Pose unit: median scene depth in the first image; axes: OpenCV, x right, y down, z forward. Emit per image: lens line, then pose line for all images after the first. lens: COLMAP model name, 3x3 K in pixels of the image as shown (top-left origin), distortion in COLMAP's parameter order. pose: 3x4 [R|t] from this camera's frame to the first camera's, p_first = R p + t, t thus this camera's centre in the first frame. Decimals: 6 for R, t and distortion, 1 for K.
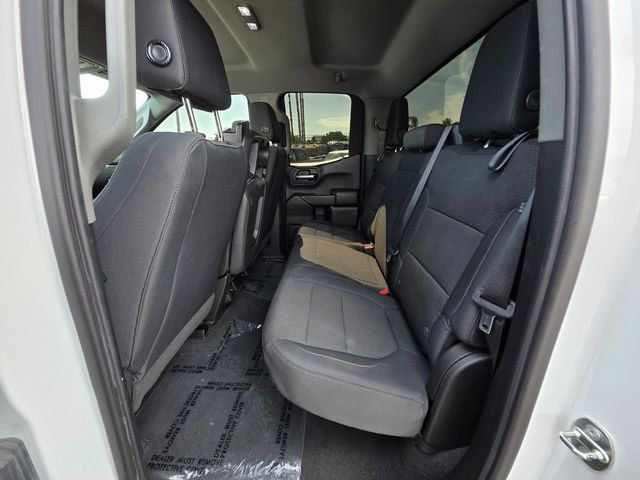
lens RADIAL K [[257.6, 0, 320.0], [0, 257.6, 238.7], [0, 0, 1]] dist [0.004249, -0.000534]
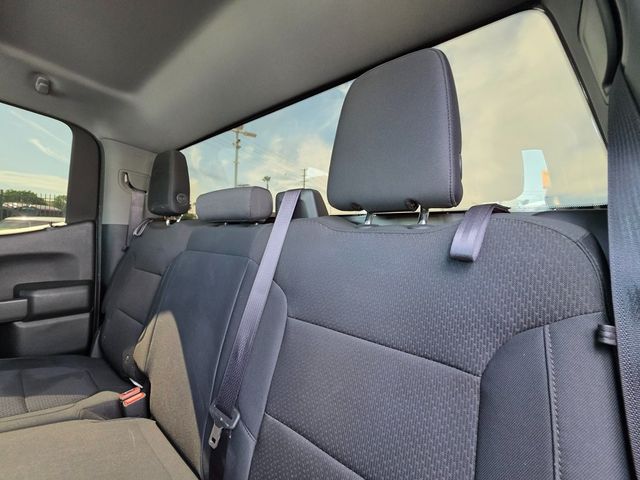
lens RADIAL K [[257.6, 0, 322.1], [0, 257.6, 241.7], [0, 0, 1]] dist [0.004249, -0.000534]
pose [[0.605869, 0.025016, 0.795171, 0.002392], [0.193997, 0.964688, -0.178163, -0.084590], [-0.771549, 0.262204, 0.579621, 0.286524]]
